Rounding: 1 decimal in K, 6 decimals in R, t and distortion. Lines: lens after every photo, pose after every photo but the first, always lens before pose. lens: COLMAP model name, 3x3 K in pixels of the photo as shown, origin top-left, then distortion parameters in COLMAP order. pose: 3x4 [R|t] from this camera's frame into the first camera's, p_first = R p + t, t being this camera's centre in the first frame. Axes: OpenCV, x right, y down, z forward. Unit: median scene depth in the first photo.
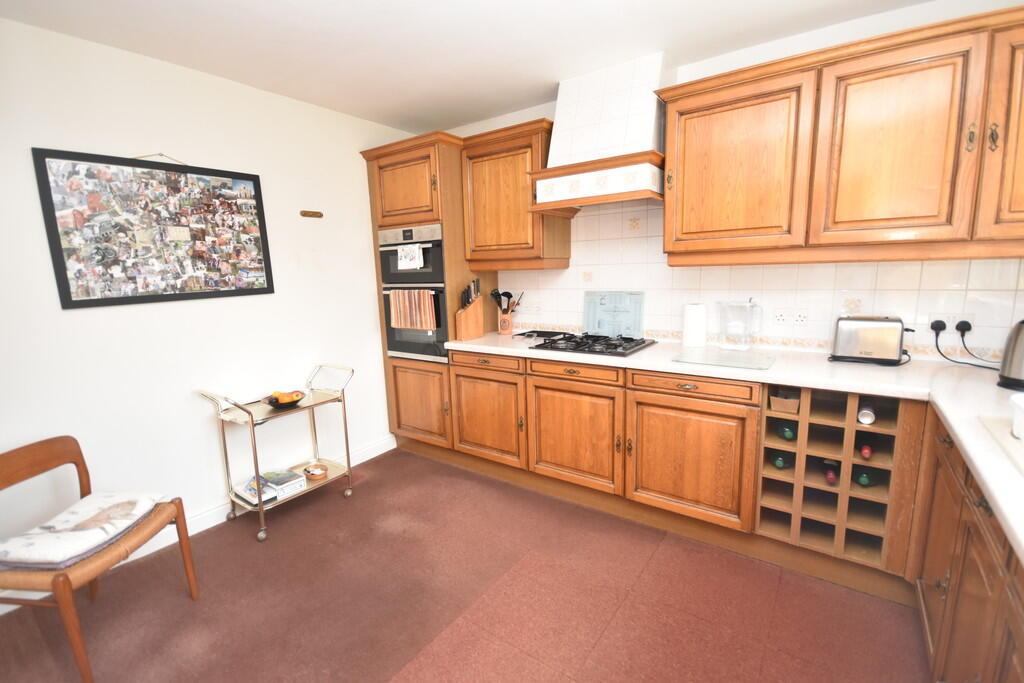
lens RADIAL K [[452.3, 0, 512.0], [0, 452.3, 341.5], [0, 0, 1]] dist [0.001019, 0.000270]
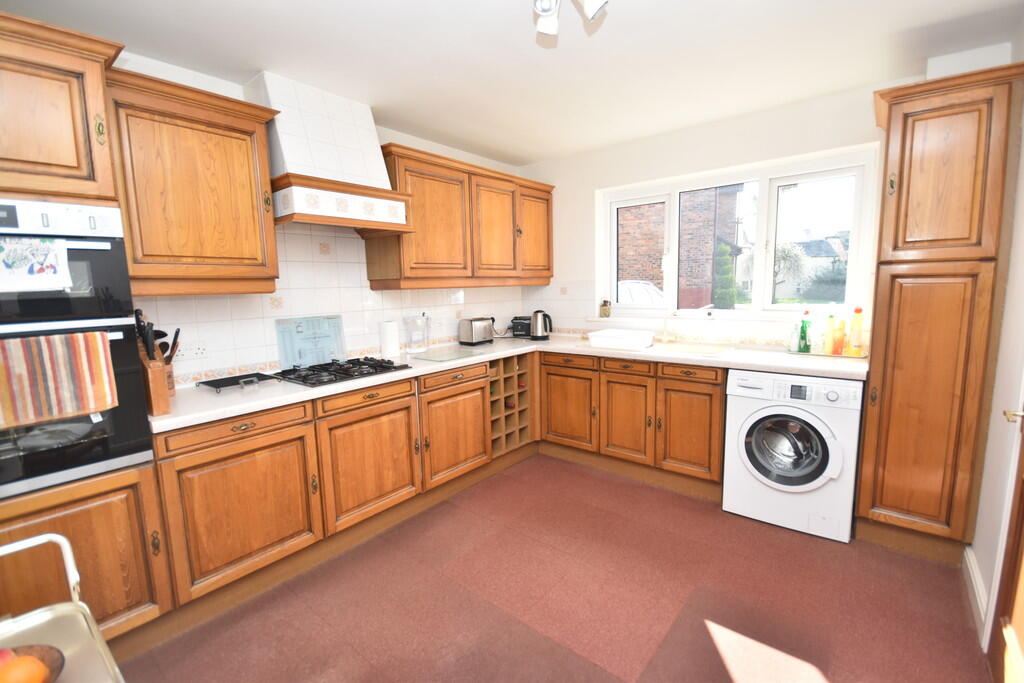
lens RADIAL K [[452.3, 0, 512.0], [0, 452.3, 341.5], [0, 0, 1]] dist [0.001019, 0.000270]
pose [[0.064551, -0.096504, 0.993237, -0.743447], [0.183775, 0.979439, 0.083220, -0.067961], [-0.980846, 0.177160, 0.080959, 0.567413]]
